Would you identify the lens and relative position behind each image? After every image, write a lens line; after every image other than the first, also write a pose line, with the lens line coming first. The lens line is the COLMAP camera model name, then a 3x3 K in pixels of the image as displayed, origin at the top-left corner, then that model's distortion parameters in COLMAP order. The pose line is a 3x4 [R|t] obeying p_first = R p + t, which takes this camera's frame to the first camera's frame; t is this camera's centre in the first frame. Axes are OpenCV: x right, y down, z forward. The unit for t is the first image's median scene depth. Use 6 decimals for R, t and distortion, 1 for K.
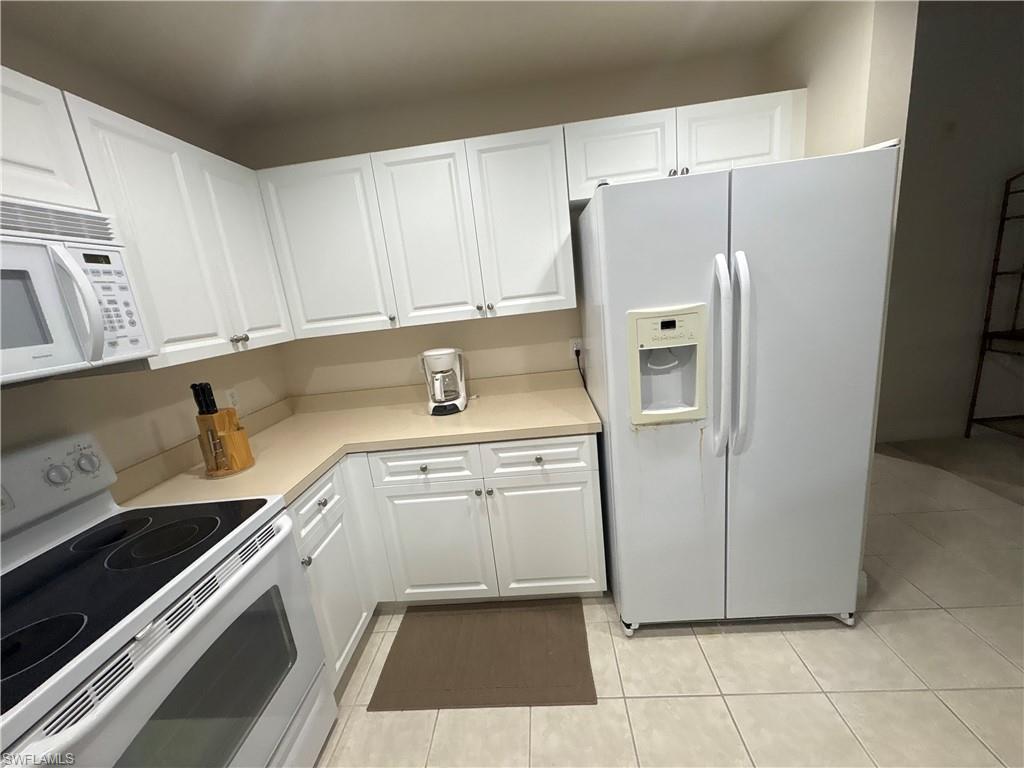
lens RADIAL K [[410.9, 0, 512.0], [0, 410.9, 384.0], [0, 0, 1]] dist [-0.001415, -0.000137]
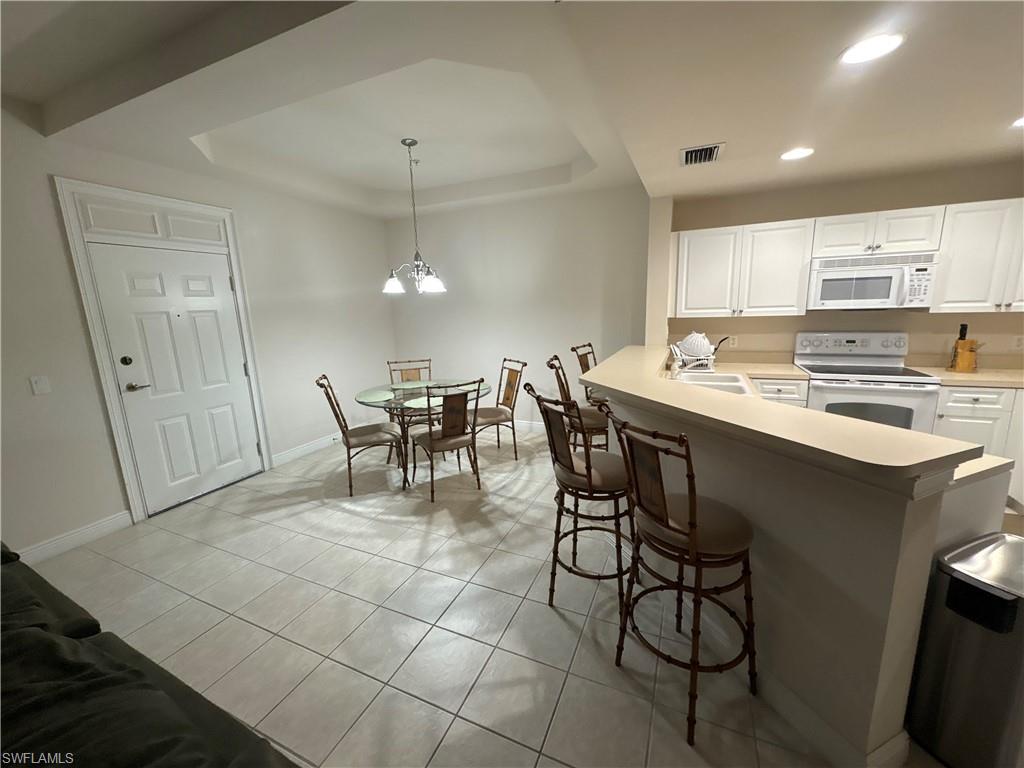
lens RADIAL K [[408.2, 0, 512.0], [0, 408.2, 384.0], [0, 0, 1]] dist [0.000374, 0.000009]
pose [[-0.345425, 0.307816, -0.886528, 2.366043], [-0.136037, 0.918273, 0.371844, -0.218958], [0.928534, 0.249045, -0.275320, -0.562499]]
